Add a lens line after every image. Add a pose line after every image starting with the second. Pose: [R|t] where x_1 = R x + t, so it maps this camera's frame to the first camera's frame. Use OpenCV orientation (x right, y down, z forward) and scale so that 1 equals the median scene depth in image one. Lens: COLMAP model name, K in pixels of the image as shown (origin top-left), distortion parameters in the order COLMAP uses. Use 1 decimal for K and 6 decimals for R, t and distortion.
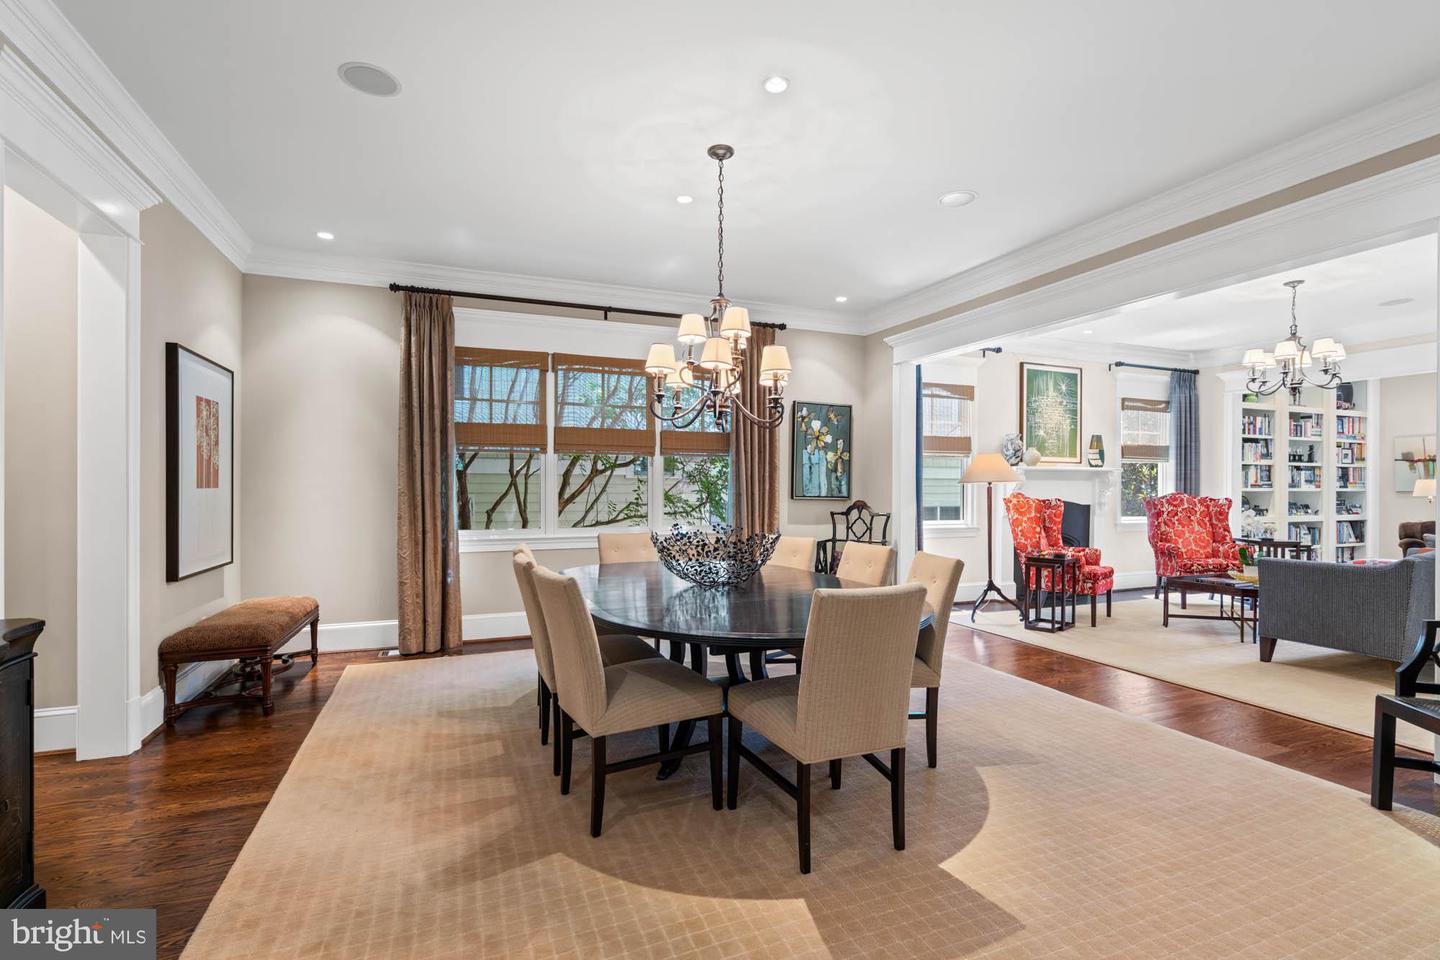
lens RADIAL K [[662.1, 0, 706.8], [0, 662.1, 489.9], [0, 0, 1]] dist [-0.007844, 0.004263]
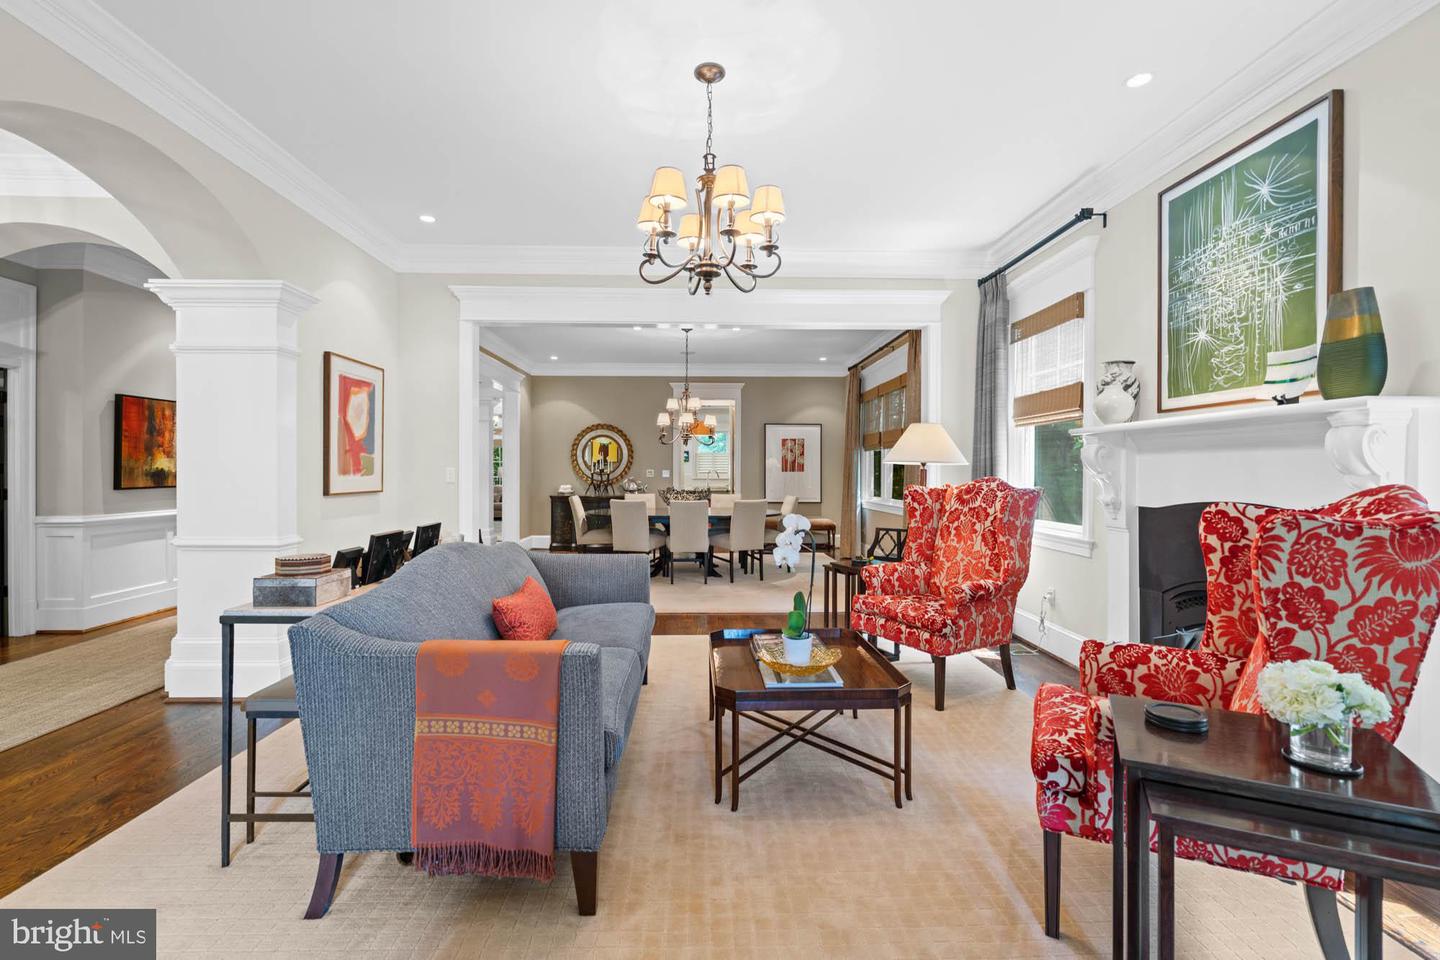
lens RADIAL K [[662.1, 0, 712.3], [0, 662.1, 472.3], [0, 0, 1]] dist [-0.007844, 0.004263]
pose [[-0.336685, -0.000805, -0.941617, 0.901221], [-0.005564, 0.999984, 0.001134, -0.000191], [0.941601, 0.005621, -0.336684, 0.772026]]
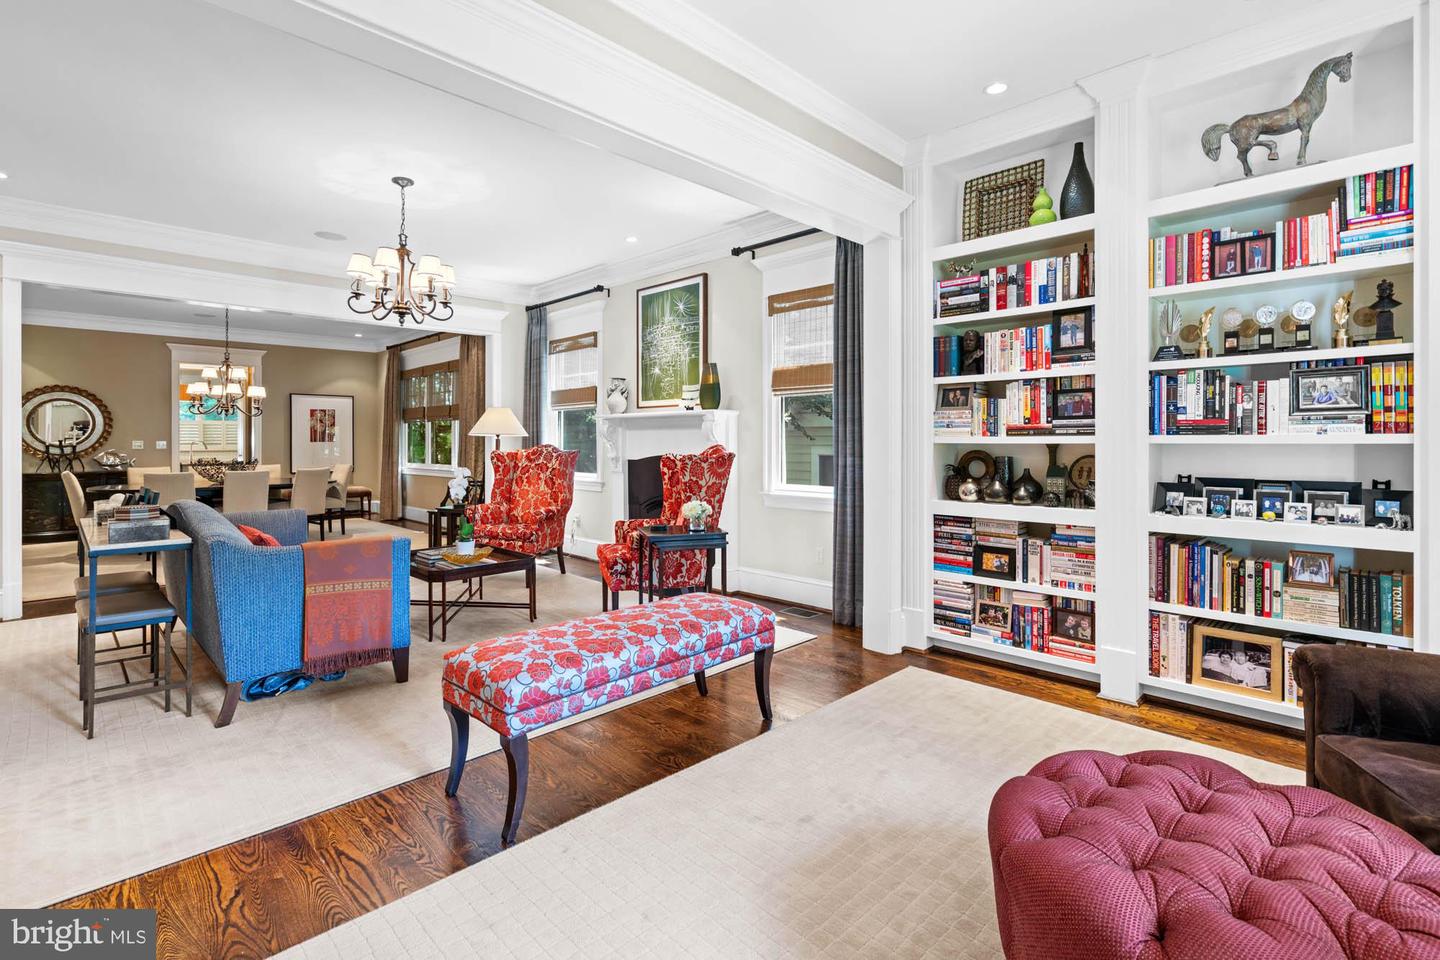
lens RADIAL K [[662.1, 0, 721.7], [0, 662.1, 440.7], [0, 0, 1]] dist [-0.007844, 0.004263]
pose [[0.405285, -0.001928, -0.914188, 1.154417], [0.001594, 0.999998, -0.001402, 0.000015], [0.914189, -0.000889, 0.405287, 0.675779]]
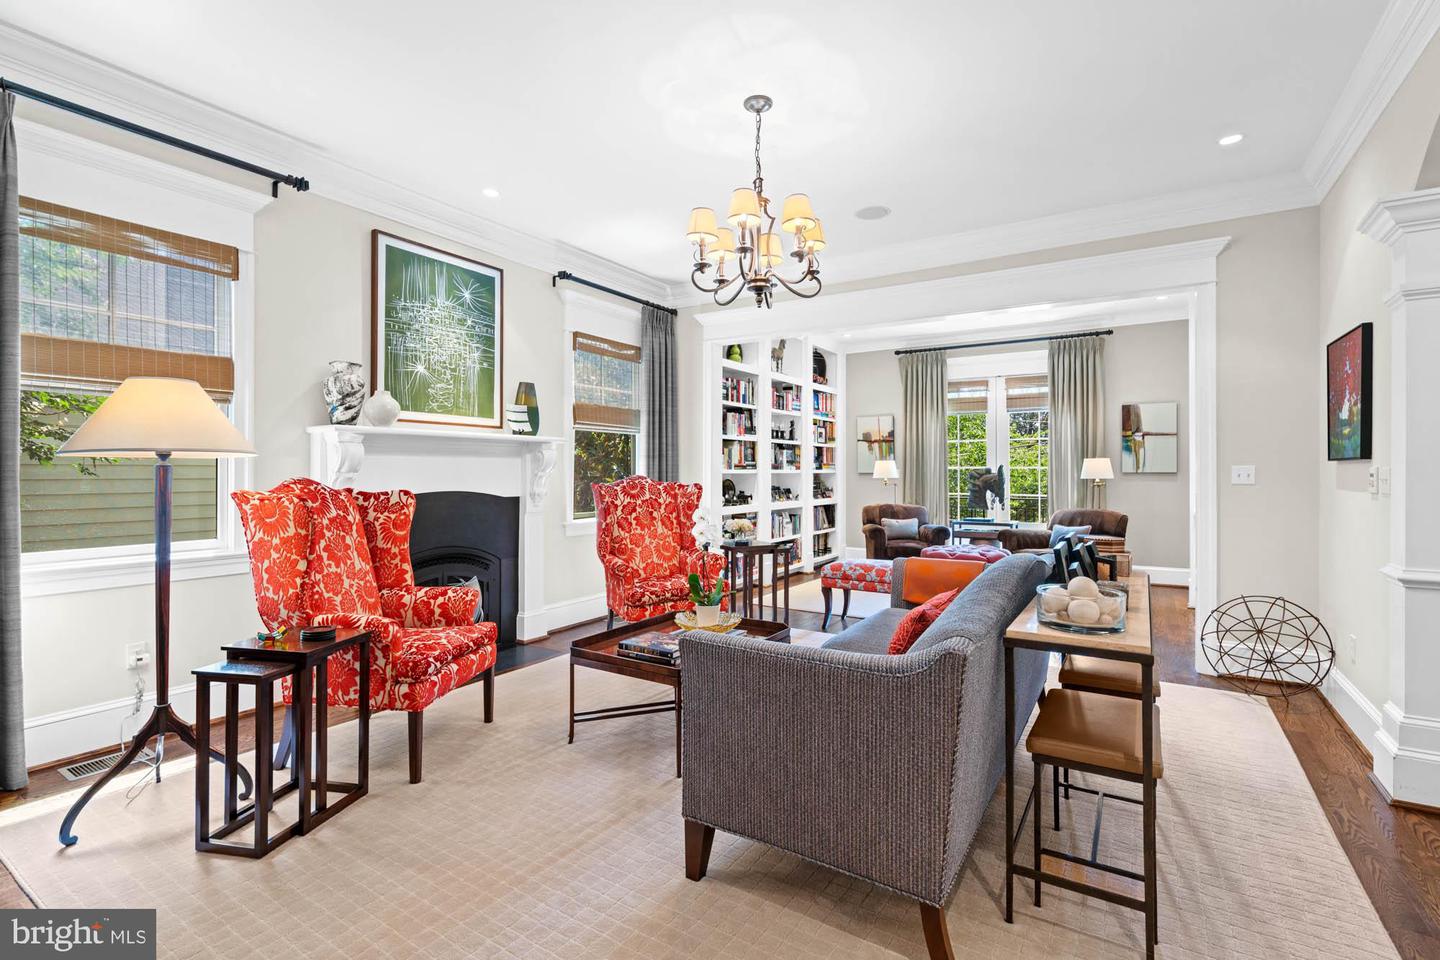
lens RADIAL K [[662.1, 0, 716.2], [0, 662.1, 467.2], [0, 0, 1]] dist [-0.007844, 0.004263]
pose [[0.814299, 0.001886, 0.580442, 0.351916], [0.003388, 0.999962, -0.008002, 0.000554], [-0.580435, 0.008483, 0.814262, 0.372409]]
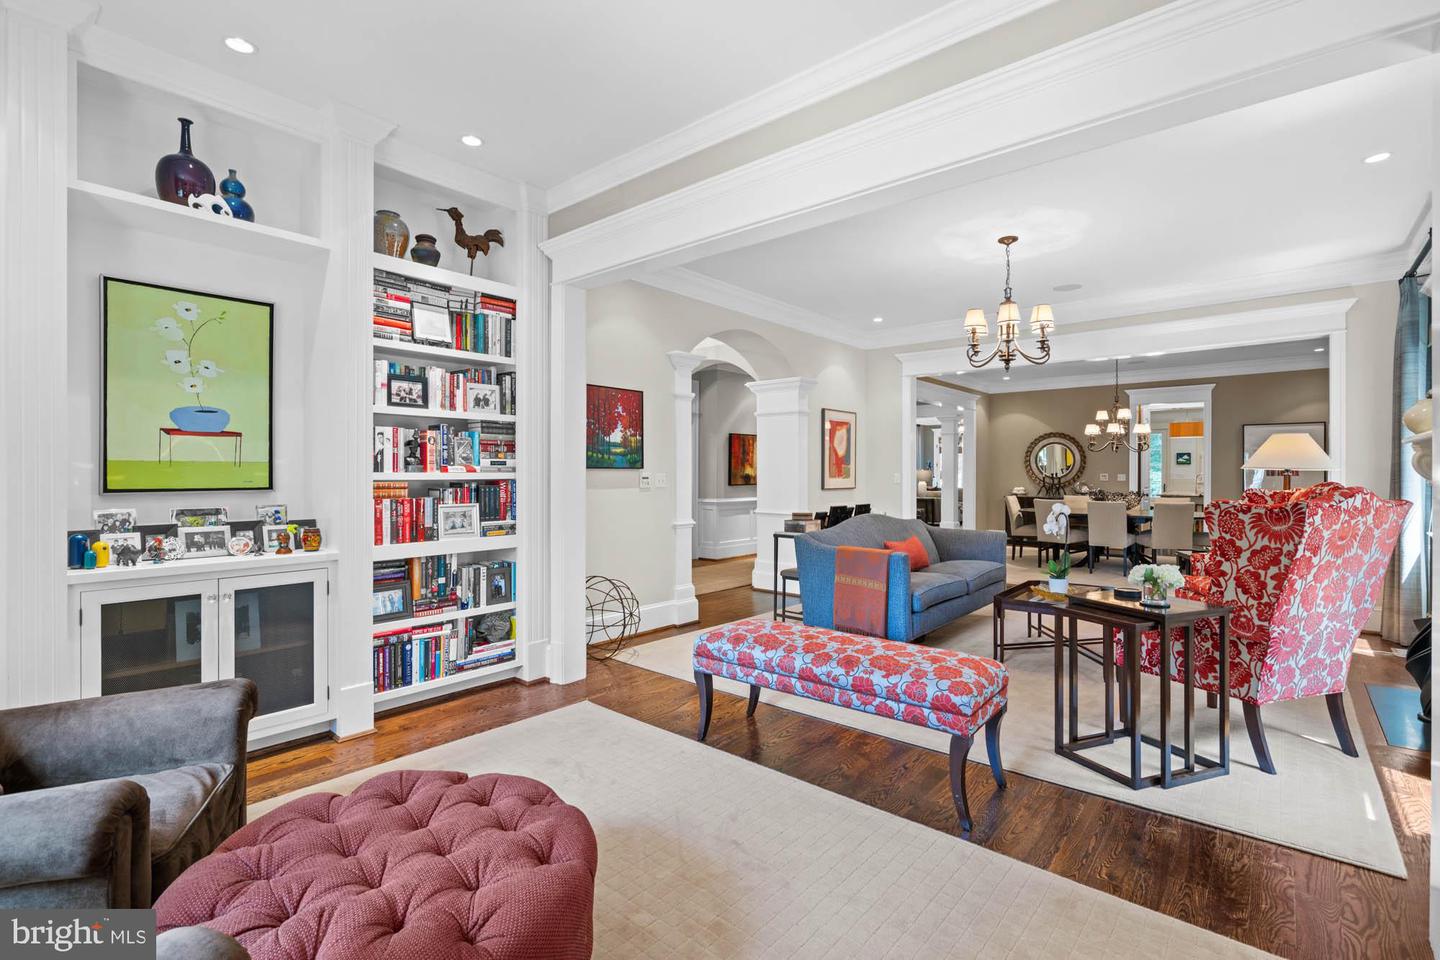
lens RADIAL K [[662.1, 0, 726.1], [0, 662.1, 472.4], [0, 0, 1]] dist [-0.007844, 0.004263]
pose [[-0.872684, -0.004141, -0.488269, 1.069730], [-0.004990, 0.999987, 0.000437, -0.003051], [0.488261, 0.002818, -0.872693, 1.030911]]
